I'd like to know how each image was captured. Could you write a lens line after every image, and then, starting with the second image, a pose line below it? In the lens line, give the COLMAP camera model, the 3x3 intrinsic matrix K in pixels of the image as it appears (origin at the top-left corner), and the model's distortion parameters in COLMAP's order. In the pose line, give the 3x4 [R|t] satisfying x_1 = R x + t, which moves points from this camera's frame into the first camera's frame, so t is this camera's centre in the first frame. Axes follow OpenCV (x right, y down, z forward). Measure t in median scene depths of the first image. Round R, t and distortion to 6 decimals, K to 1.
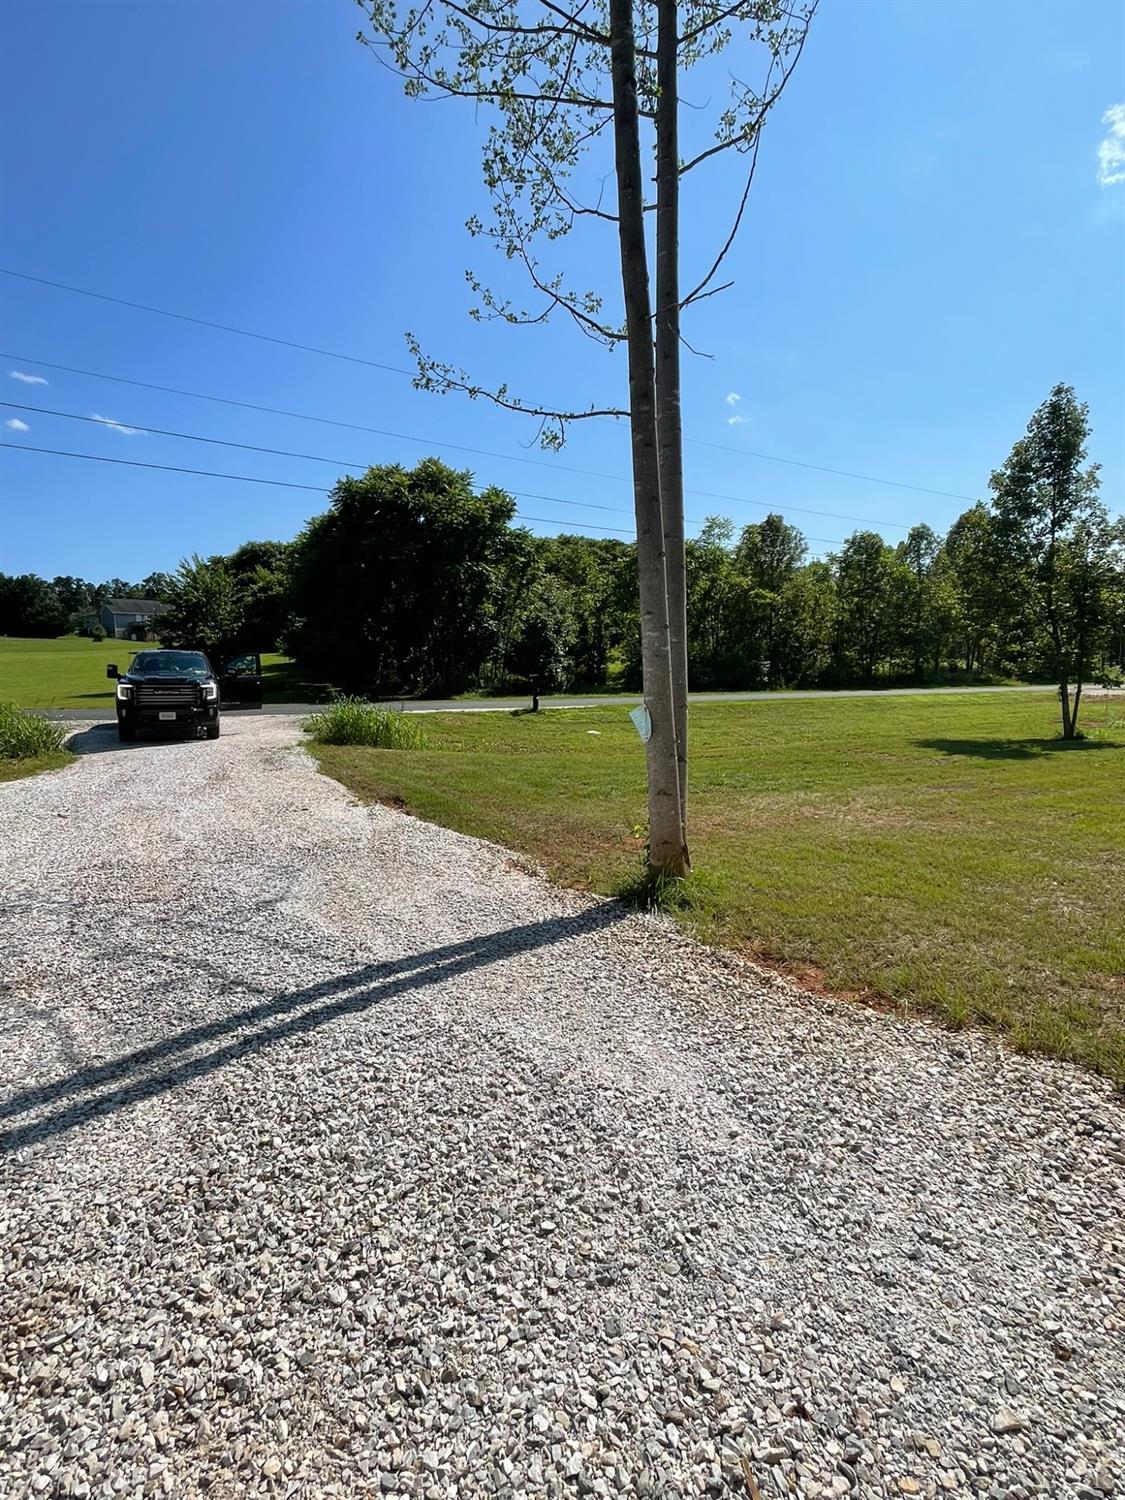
lens RADIAL K [[753.7, 0, 565.9], [0, 753.7, 735.8], [0, 0, 1]] dist [-0.003385, -0.000663]
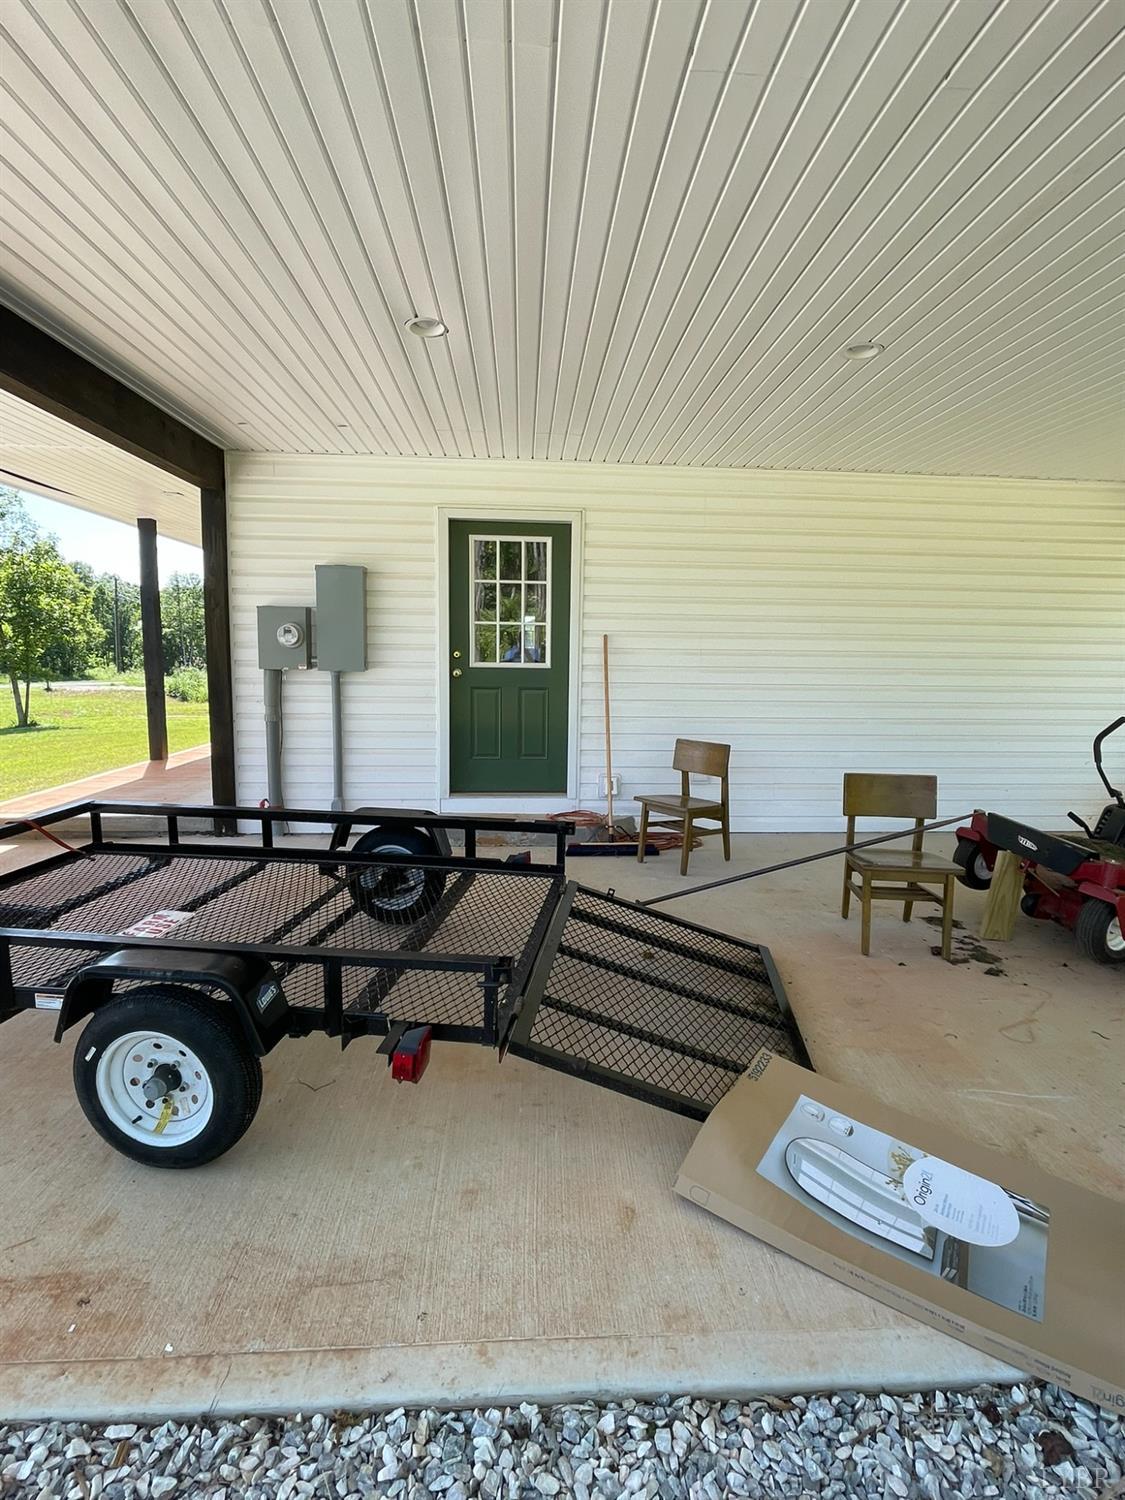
lens RADIAL K [[753.7, 0, 565.9], [0, 753.7, 735.8], [0, 0, 1]] dist [-0.003385, -0.000663]
pose [[0.412627, -0.069665, 0.908232, -0.013780], [0.070736, 0.996511, 0.044300, 0.025733], [-0.908149, 0.045965, 0.416115, -0.199564]]
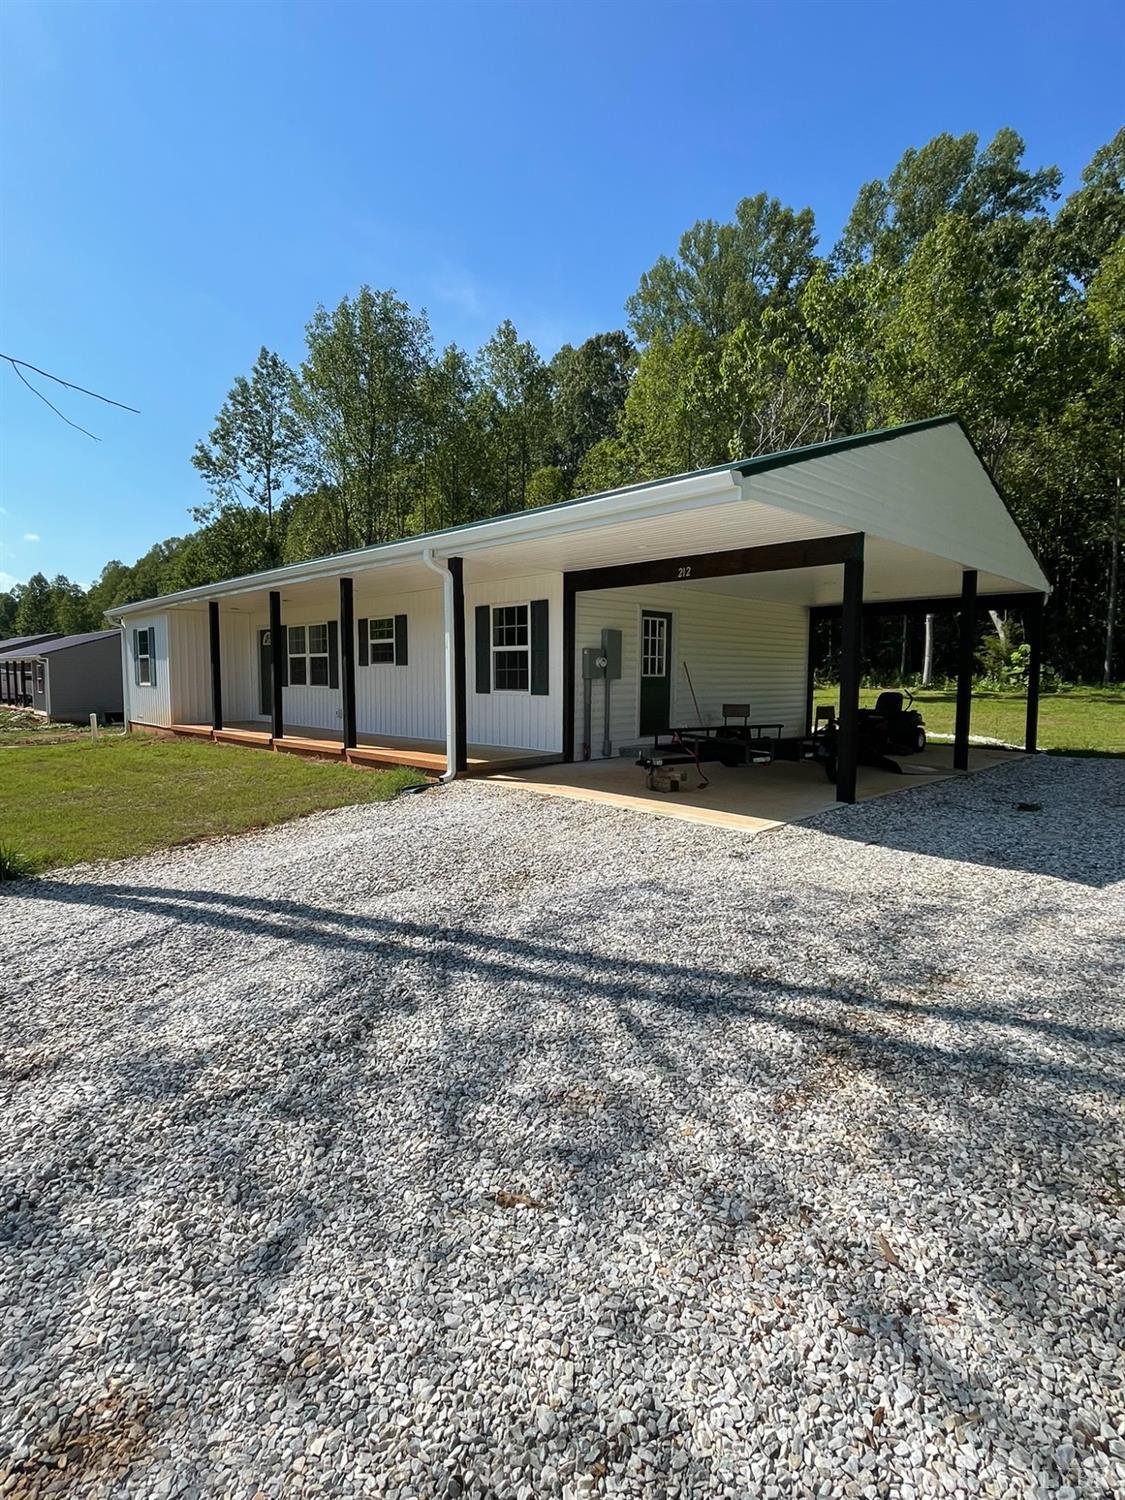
lens RADIAL K [[753.7, 0, 565.9], [0, 753.7, 735.8], [0, 0, 1]] dist [-0.003385, -0.000663]
pose [[-0.289922, -0.047663, 0.955863, -0.294563], [0.108885, 0.990631, 0.082423, 0.004323], [-0.950836, 0.127975, -0.282016, 0.128966]]
